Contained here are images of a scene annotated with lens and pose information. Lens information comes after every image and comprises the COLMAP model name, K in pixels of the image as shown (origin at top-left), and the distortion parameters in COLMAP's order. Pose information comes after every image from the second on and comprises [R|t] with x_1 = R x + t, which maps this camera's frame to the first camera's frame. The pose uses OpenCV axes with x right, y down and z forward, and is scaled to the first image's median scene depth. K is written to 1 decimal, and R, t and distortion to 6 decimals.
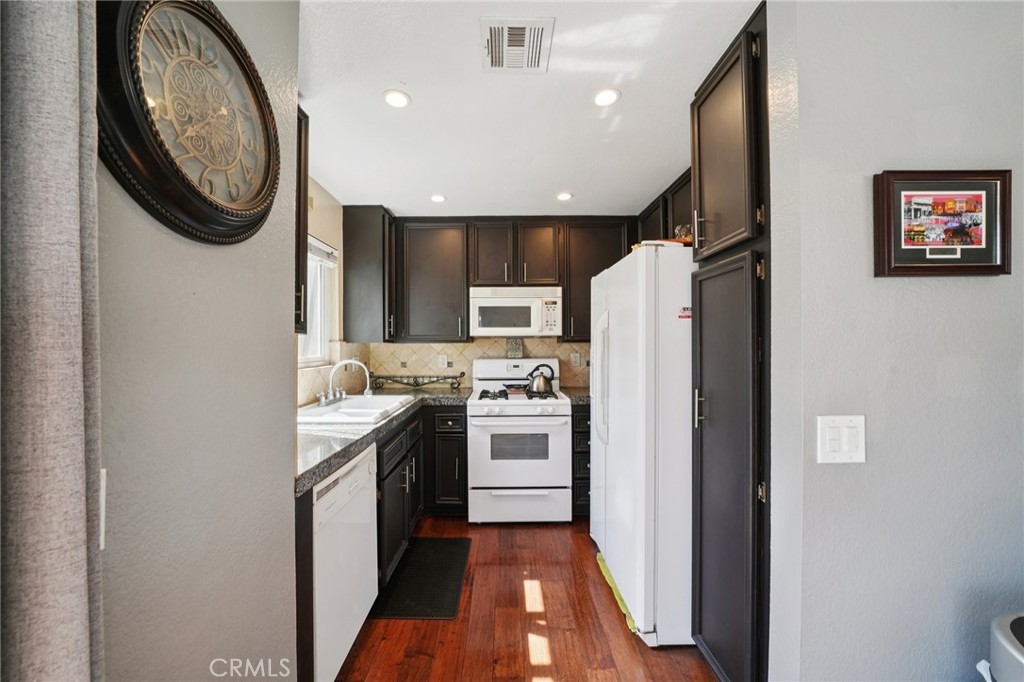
lens RADIAL K [[380.2, 0, 501.5], [0, 380.2, 345.7], [0, 0, 1]] dist [-0.017473, 0.002334]
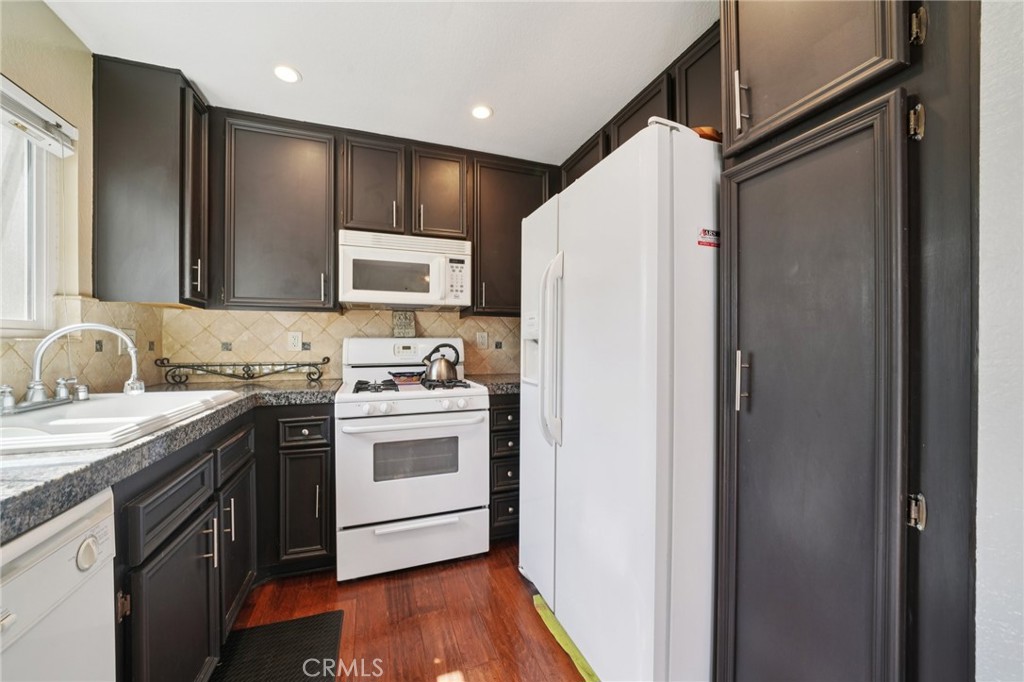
lens RADIAL K [[380.2, 0, 511.4], [0, 380.2, 345.2], [0, 0, 1]] dist [-0.017473, 0.002334]
pose [[0.936811, 0.003280, 0.349820, -0.033324], [-0.003921, 0.999992, 0.001123, 0.055882], [-0.349814, -0.002424, 0.936816, 0.280894]]
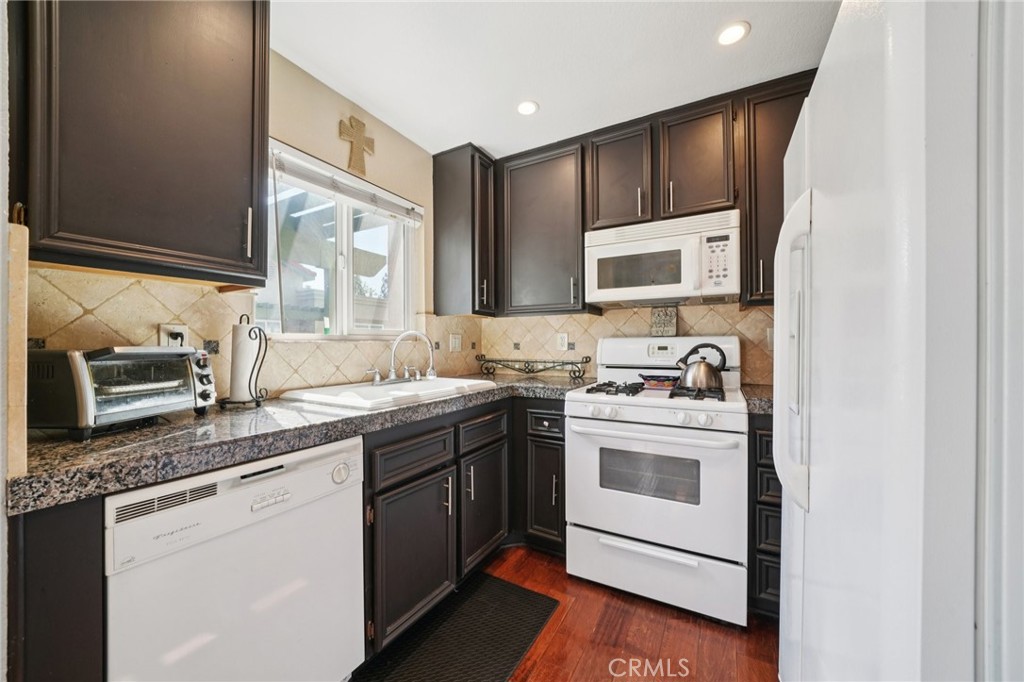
lens RADIAL K [[380.2, 0, 496.3], [0, 380.2, 344.9], [0, 0, 1]] dist [-0.017473, 0.002334]
pose [[0.863079, 0.003022, -0.505060, 0.140961], [-0.001917, 0.999994, 0.002707, 0.055628], [0.505065, -0.001369, 0.863080, 0.344323]]
